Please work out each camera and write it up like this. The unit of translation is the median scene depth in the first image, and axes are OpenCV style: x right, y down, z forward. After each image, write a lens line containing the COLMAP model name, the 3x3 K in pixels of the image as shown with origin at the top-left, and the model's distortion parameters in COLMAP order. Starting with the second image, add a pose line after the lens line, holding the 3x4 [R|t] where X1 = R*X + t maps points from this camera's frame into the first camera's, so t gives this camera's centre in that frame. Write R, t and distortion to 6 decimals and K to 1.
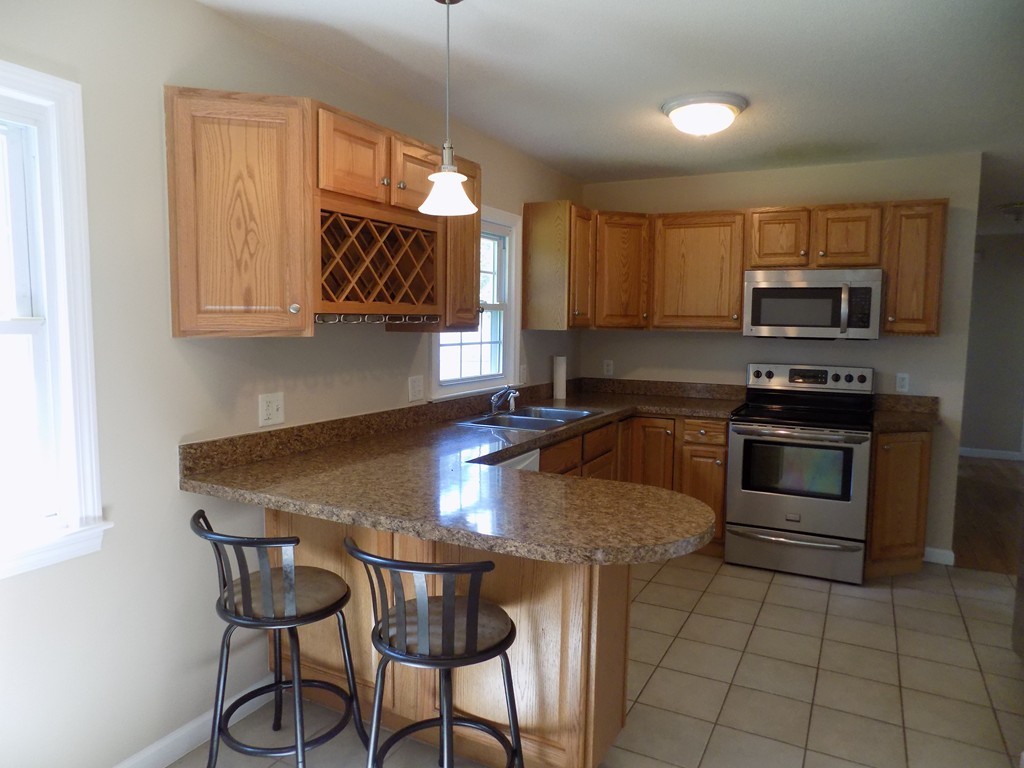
lens RADIAL K [[686.8, 0, 515.4], [0, 686.8, 380.6], [0, 0, 1]] dist [-0.045202, 0.040126]
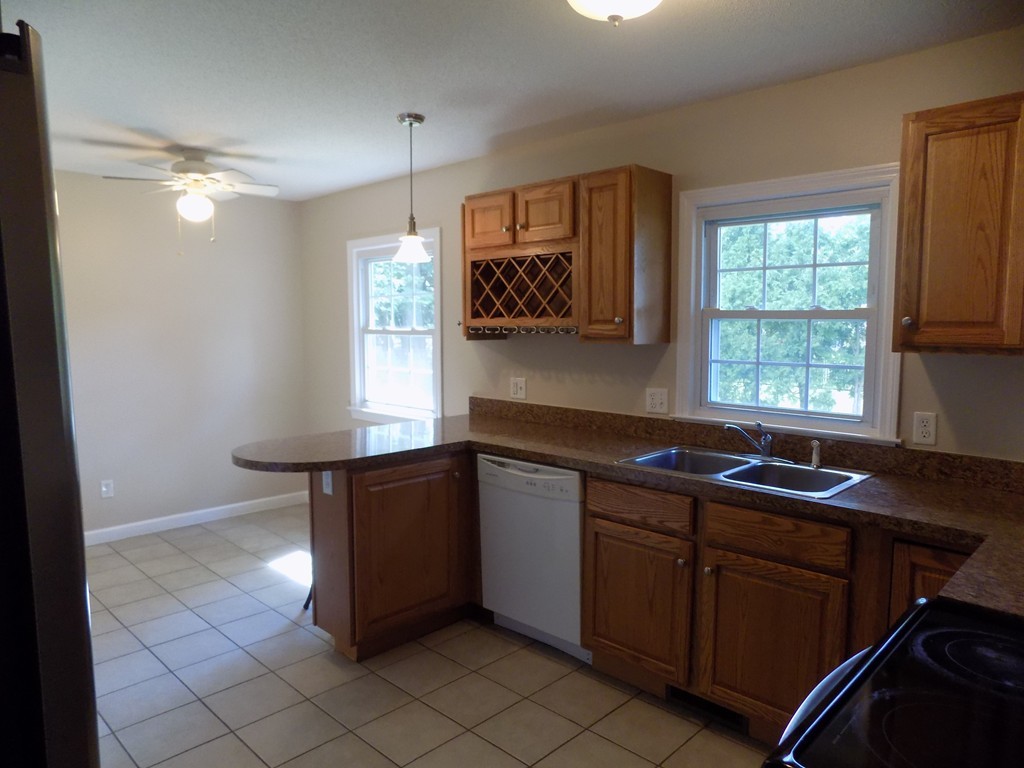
lens RADIAL K [[686.8, 0, 515.3], [0, 686.8, 386.4], [0, 0, 1]] dist [-0.045202, 0.040126]
pose [[-0.275269, 0.077837, -0.958211, 0.701212], [-0.090930, 0.990141, 0.106552, -0.078752], [0.957057, 0.116461, -0.265477, 0.873818]]
